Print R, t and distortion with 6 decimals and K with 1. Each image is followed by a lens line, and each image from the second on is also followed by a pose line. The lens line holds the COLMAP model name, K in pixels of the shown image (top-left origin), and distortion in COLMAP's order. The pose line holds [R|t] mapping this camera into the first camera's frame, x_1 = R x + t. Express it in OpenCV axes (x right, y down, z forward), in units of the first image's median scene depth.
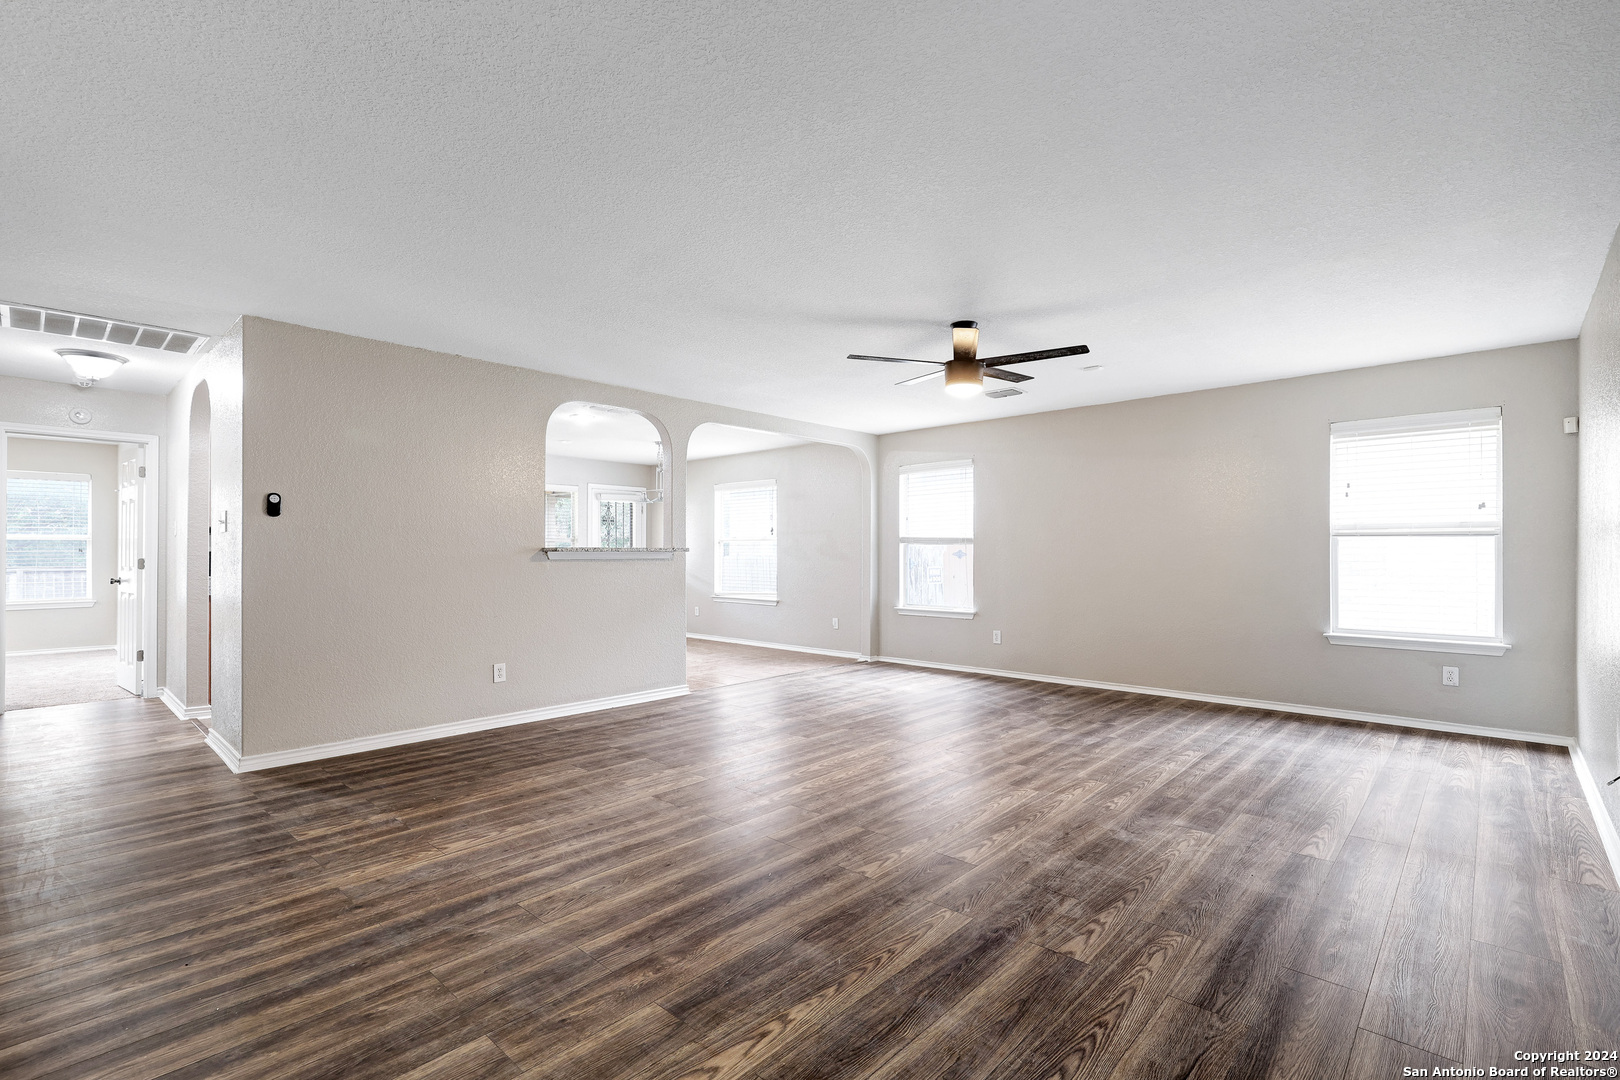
lens RADIAL K [[749.9, 0, 852.1], [0, 749.9, 585.3], [0, 0, 1]] dist [0.002089, -0.000342]
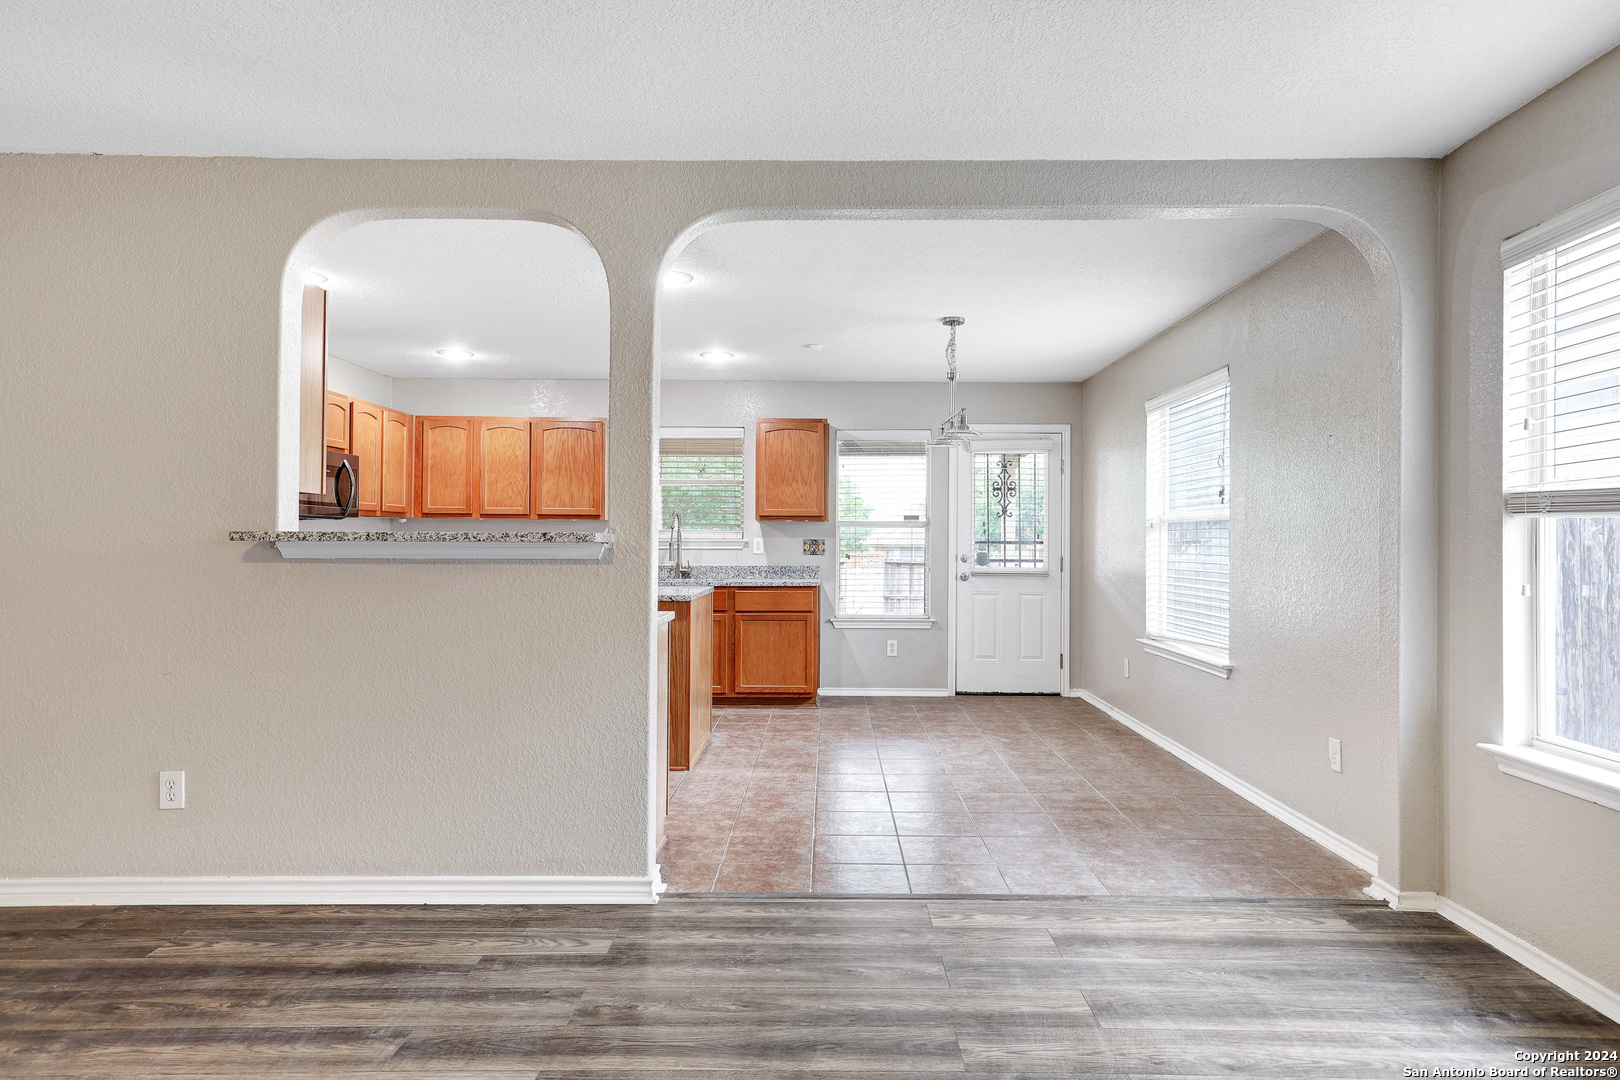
lens RADIAL K [[964.7, 0, 816.6], [0, 964.7, 529.8], [0, 0, 1]] dist [0.026418, 0.003478]
pose [[0.646203, -0.009490, -0.763106, 0.370677], [-0.037744, 0.998302, -0.044378, -0.049993], [0.762231, 0.057480, 0.644748, 1.196061]]
